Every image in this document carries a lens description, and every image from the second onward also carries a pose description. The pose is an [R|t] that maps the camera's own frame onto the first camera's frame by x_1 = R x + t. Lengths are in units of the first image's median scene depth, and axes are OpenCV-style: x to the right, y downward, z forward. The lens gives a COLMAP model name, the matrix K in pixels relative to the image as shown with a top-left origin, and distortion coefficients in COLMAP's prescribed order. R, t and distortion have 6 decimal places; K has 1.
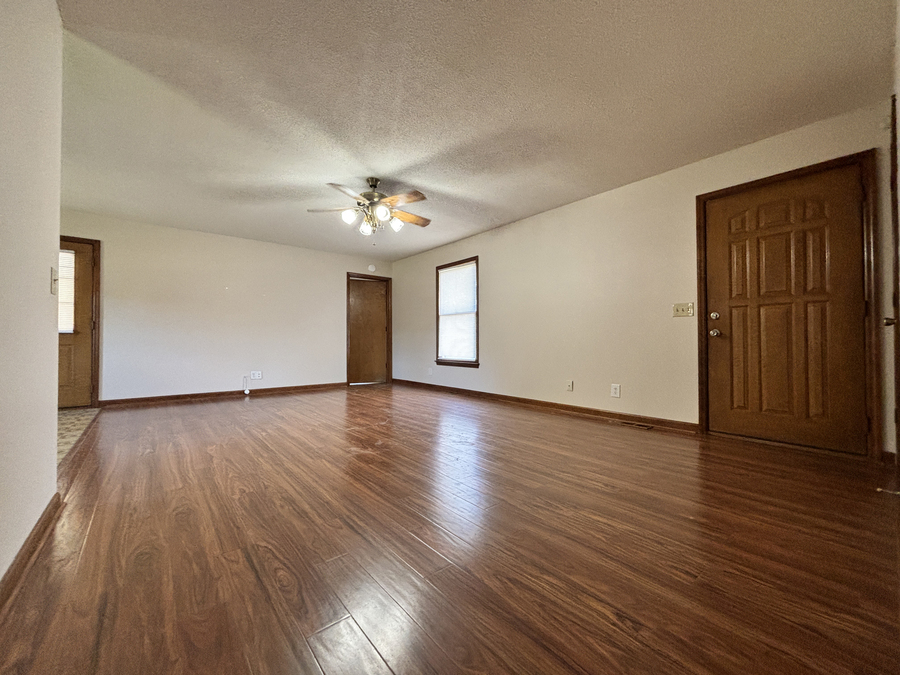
lens RADIAL K [[363.8, 0, 450.0], [0, 363.8, 337.5], [0, 0, 1]] dist [0.000060, -0.000156]
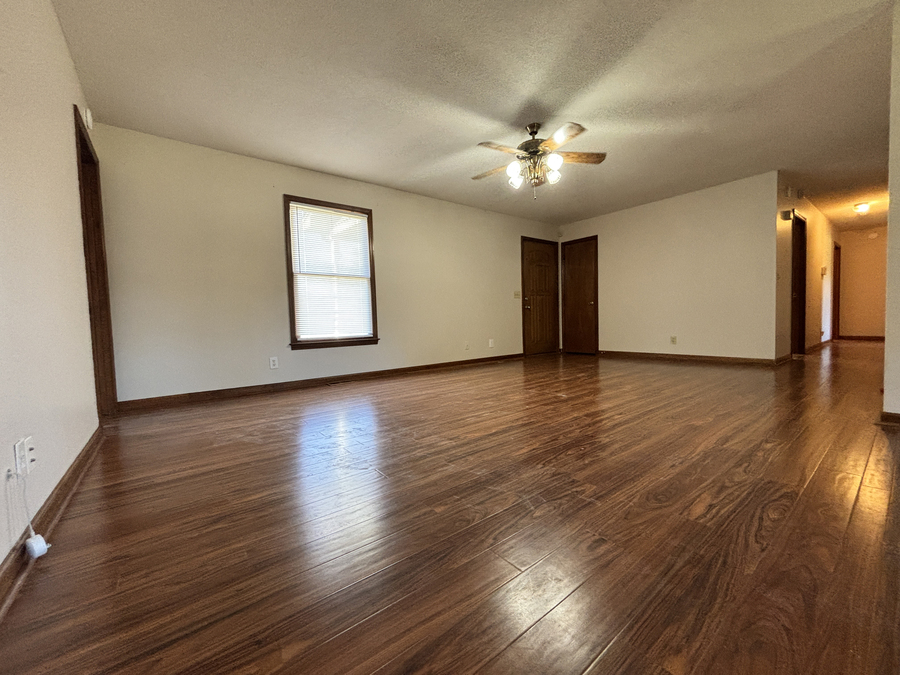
lens RADIAL K [[363.8, 0, 450.0], [0, 363.8, 337.5], [0, 0, 1]] dist [0.000060, -0.000156]
pose [[0.020930, -0.050305, 0.998515, -0.776109], [0.015031, 0.998636, 0.049996, 0.029104], [-0.999668, 0.013962, 0.021658, 0.811336]]
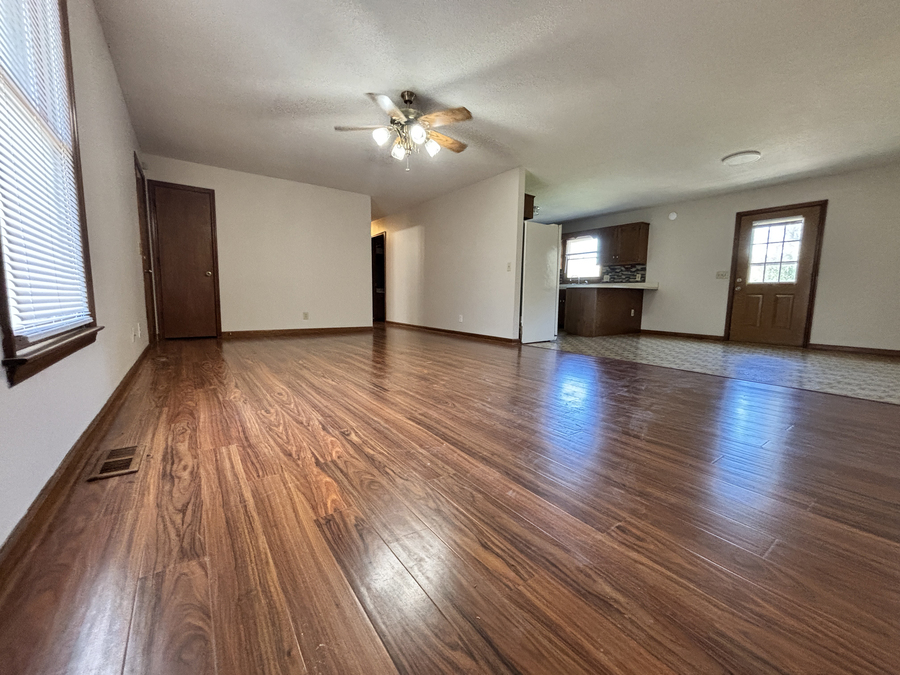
lens RADIAL K [[363.8, 0, 450.0], [0, 363.8, 337.5], [0, 0, 1]] dist [0.000060, -0.000156]
pose [[-0.998360, -0.022635, 0.052587, -0.251510], [-0.017347, 0.994945, 0.098915, 0.044549], [-0.054560, 0.097841, -0.993705, 1.302678]]
